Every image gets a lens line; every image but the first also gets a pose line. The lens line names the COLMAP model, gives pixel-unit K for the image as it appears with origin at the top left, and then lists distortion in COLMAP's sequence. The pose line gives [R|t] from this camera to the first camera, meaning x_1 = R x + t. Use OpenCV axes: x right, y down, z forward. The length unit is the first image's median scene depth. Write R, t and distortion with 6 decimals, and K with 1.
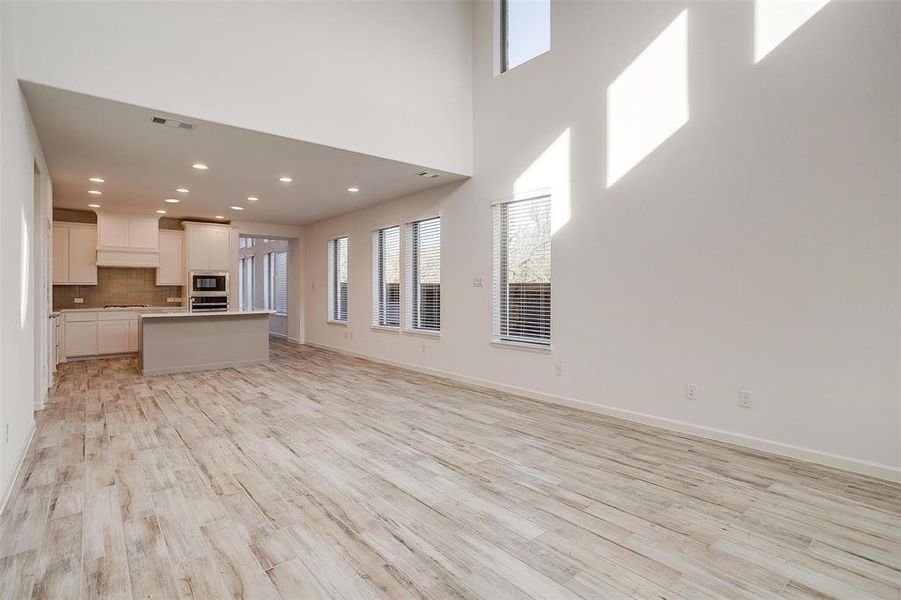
lens RADIAL K [[433.0, 0, 452.5], [0, 433.0, 296.7], [0, 0, 1]] dist [-0.003296, 0.001734]
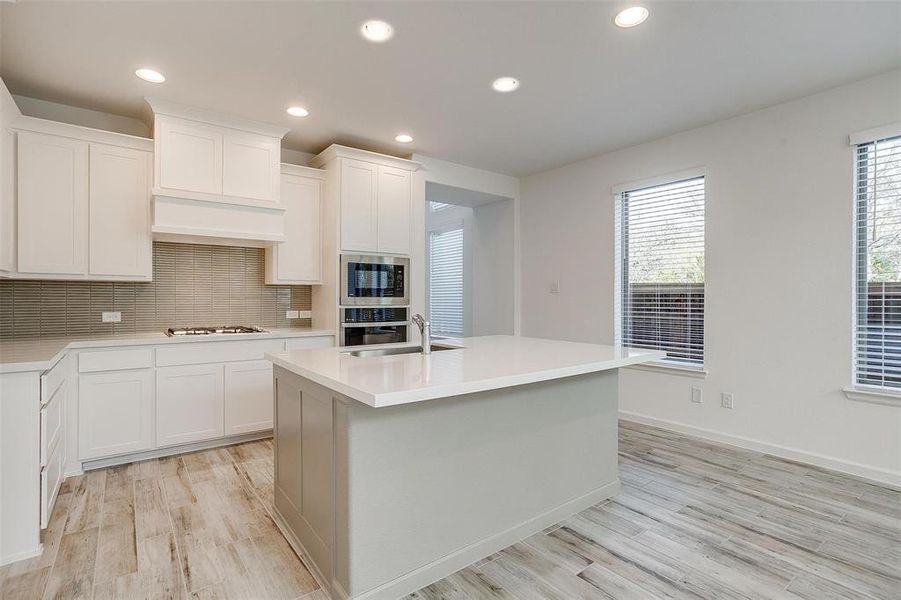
lens RADIAL K [[433.0, 0, 452.5], [0, 433.0, 296.7], [0, 0, 1]] dist [-0.003296, 0.001734]
pose [[0.999833, 0.002460, -0.018105, -0.470149], [-0.002568, 0.999979, -0.005953, -0.009982], [0.018090, 0.005999, 0.999818, 0.525491]]
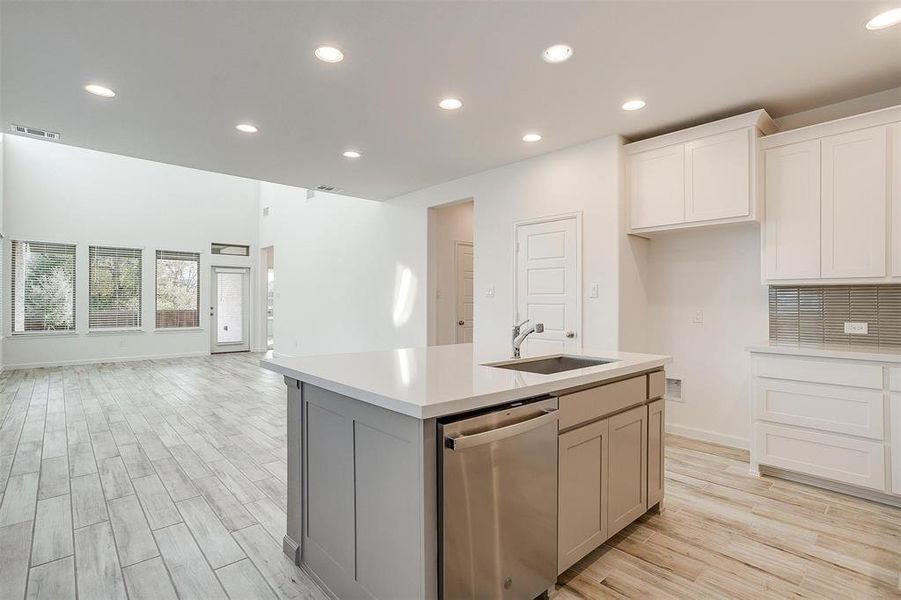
lens RADIAL K [[433.0, 0, 452.5], [0, 433.0, 296.7], [0, 0, 1]] dist [-0.003296, 0.001734]
pose [[-0.997079, 0.000885, -0.076370, -0.431775], [0.001458, 0.999971, -0.007452, -0.012366], [0.076361, -0.007542, -0.997052, 1.076551]]
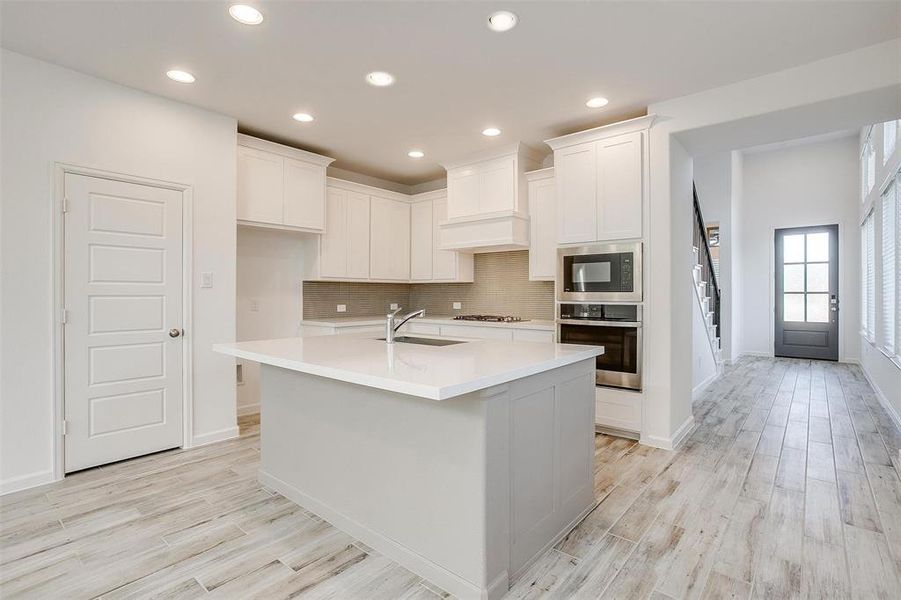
lens RADIAL K [[433.0, 0, 452.5], [0, 433.0, 296.7], [0, 0, 1]] dist [-0.003296, 0.001734]
pose [[0.201377, 0.013177, -0.979425, -0.182705], [-0.004921, 0.999911, 0.012440, -0.012457], [0.979502, 0.002314, 0.201423, 0.779992]]
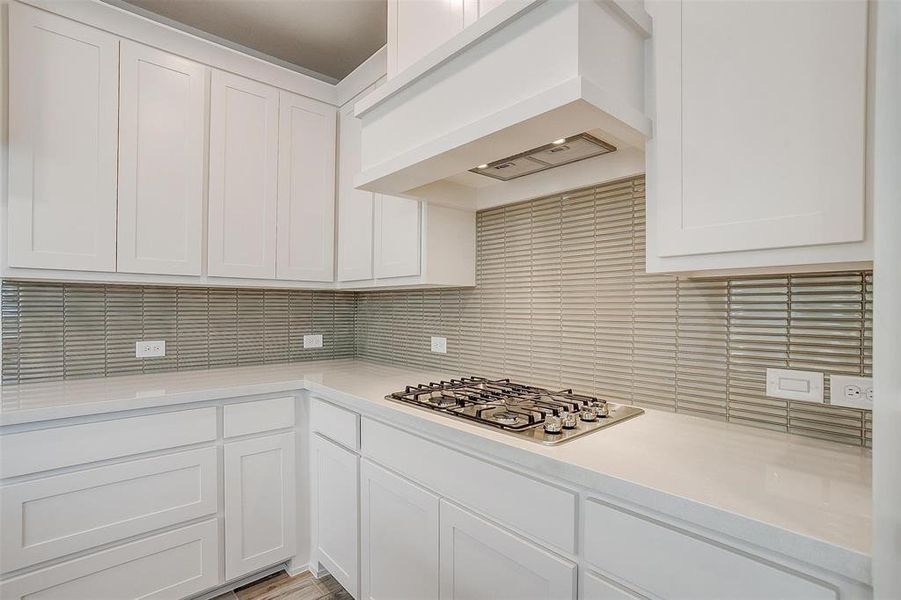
lens RADIAL K [[433.0, 0, 452.5], [0, 433.0, 296.7], [0, 0, 1]] dist [-0.003296, 0.001734]
pose [[0.050767, -0.012987, -0.998626, -0.537139], [-0.007611, 0.999881, -0.013390, -0.016039], [0.998682, 0.008280, 0.050662, 0.905852]]
